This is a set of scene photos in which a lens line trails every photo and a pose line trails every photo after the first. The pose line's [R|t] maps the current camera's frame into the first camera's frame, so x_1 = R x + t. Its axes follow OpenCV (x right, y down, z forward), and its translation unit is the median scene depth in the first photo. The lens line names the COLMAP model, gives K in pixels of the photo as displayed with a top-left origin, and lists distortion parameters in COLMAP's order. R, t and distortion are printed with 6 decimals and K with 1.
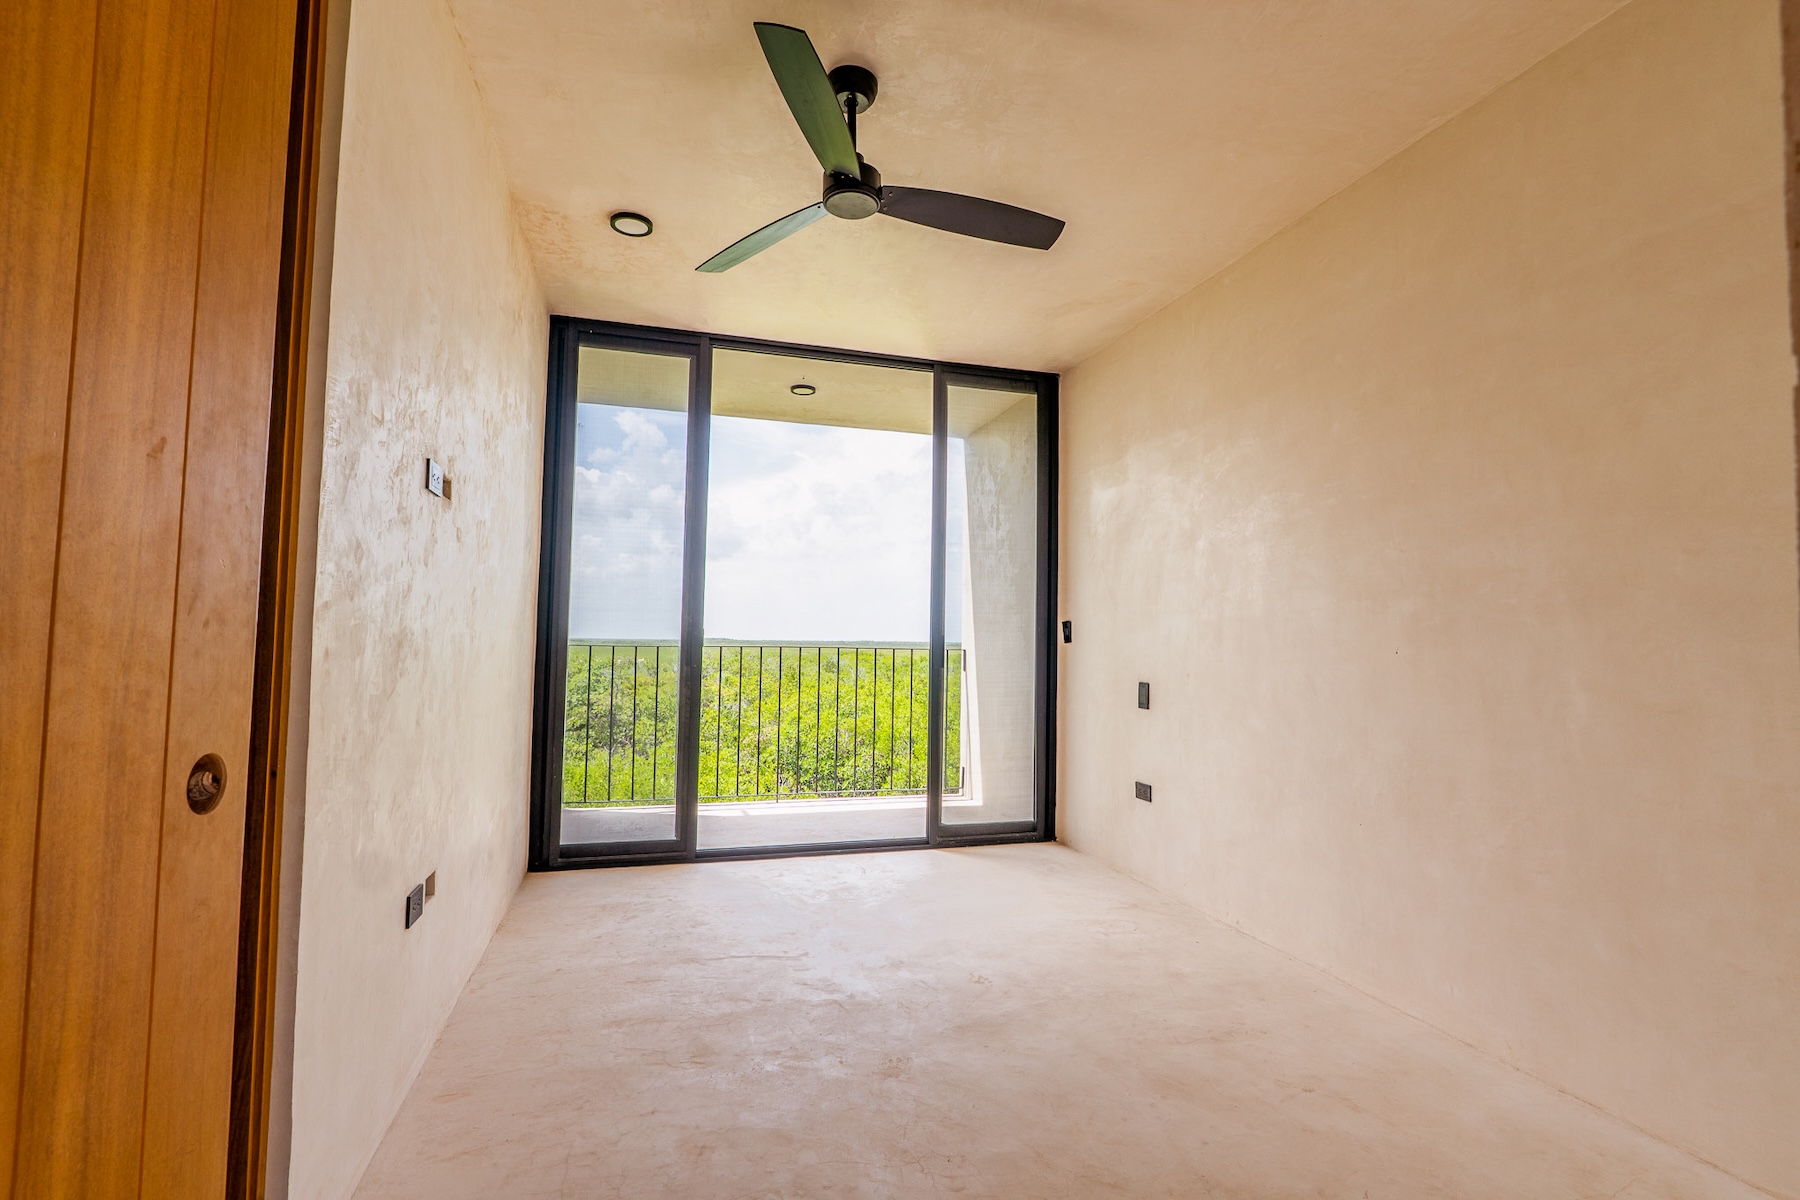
lens RADIAL K [[842.9, 0, 900.0], [0, 842.9, 600.0], [0, 0, 1]] dist [-0.007517, -0.000390]
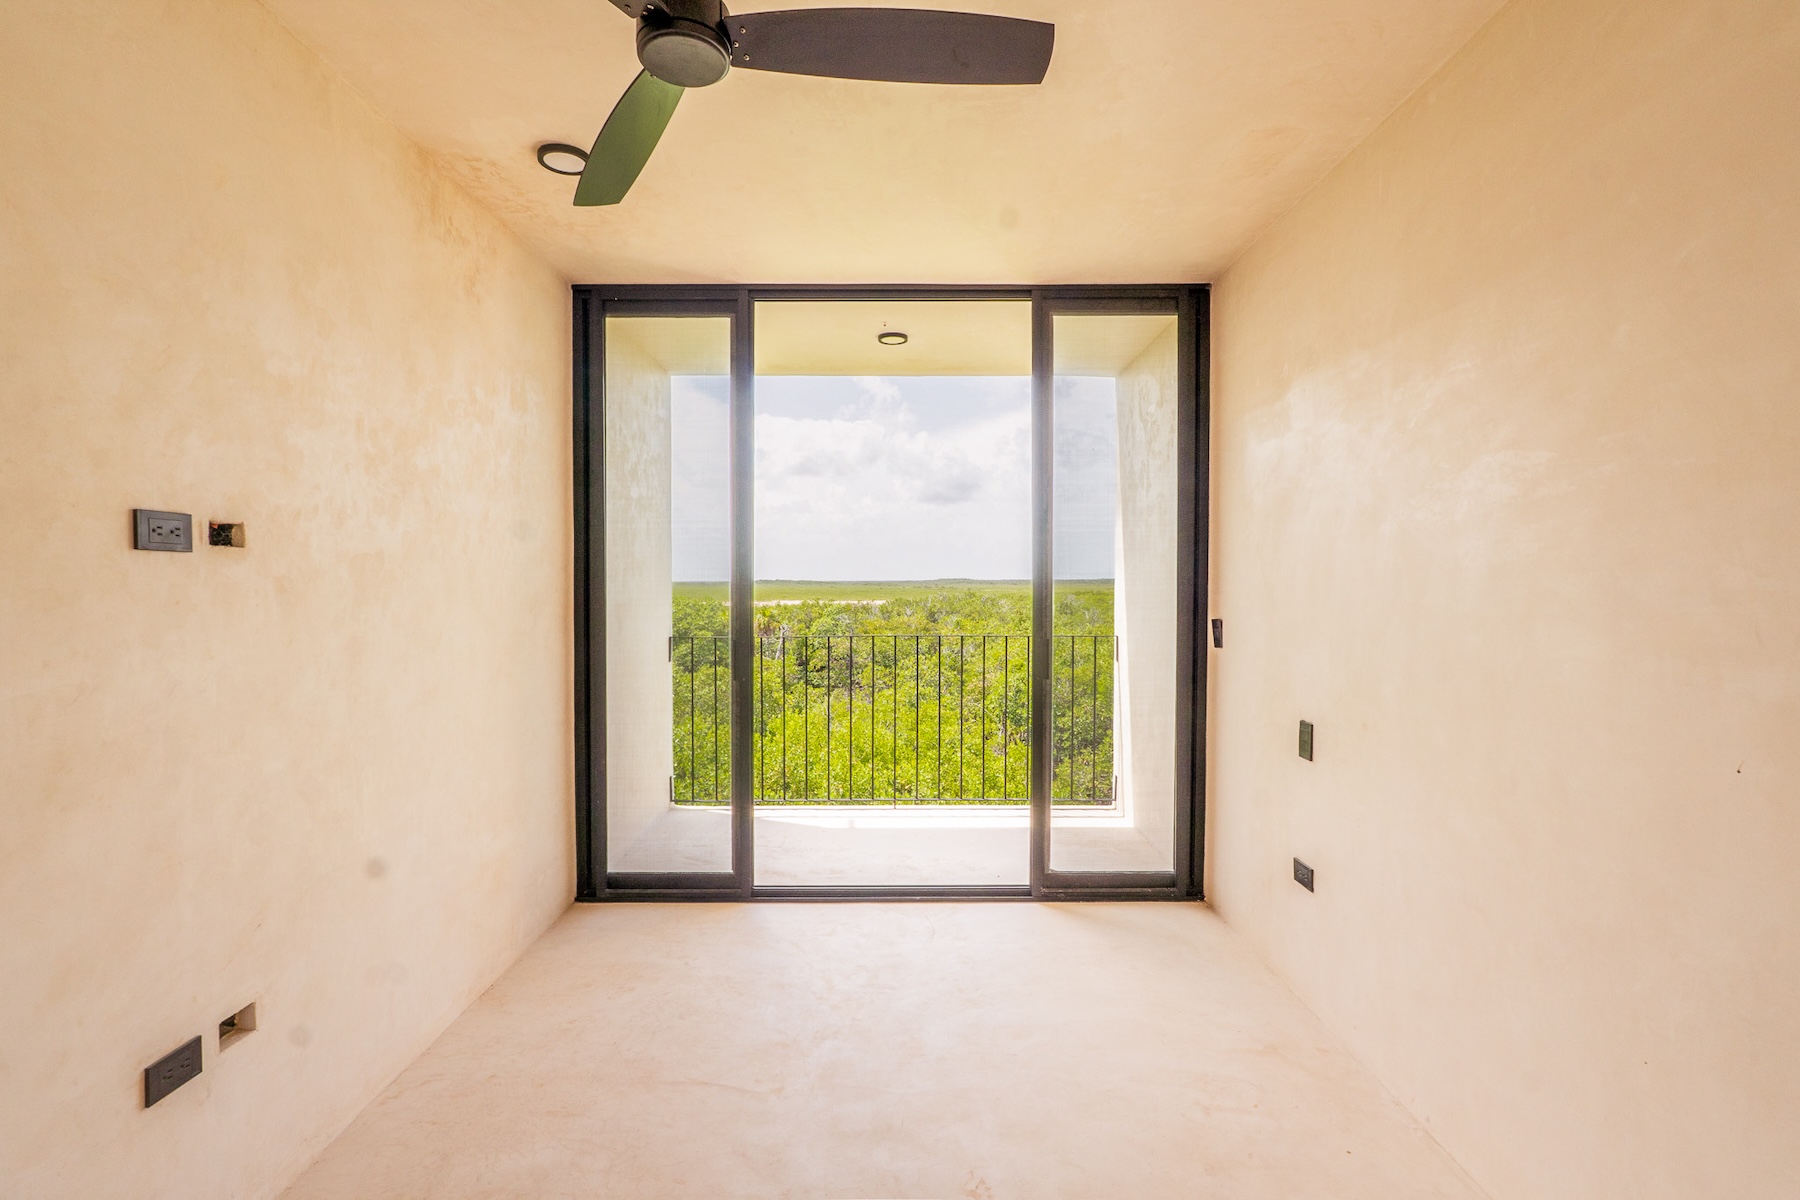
lens RADIAL K [[824.3, 0, 900.0], [0, 824.3, 600.0], [0, 0, 1]] dist [-0.005920, -0.001028]
pose [[0.956932, -0.008513, -0.290187, 0.152394], [0.030434, 0.997004, 0.071112, -0.057221], [0.288712, -0.076881, 0.954324, 0.236572]]
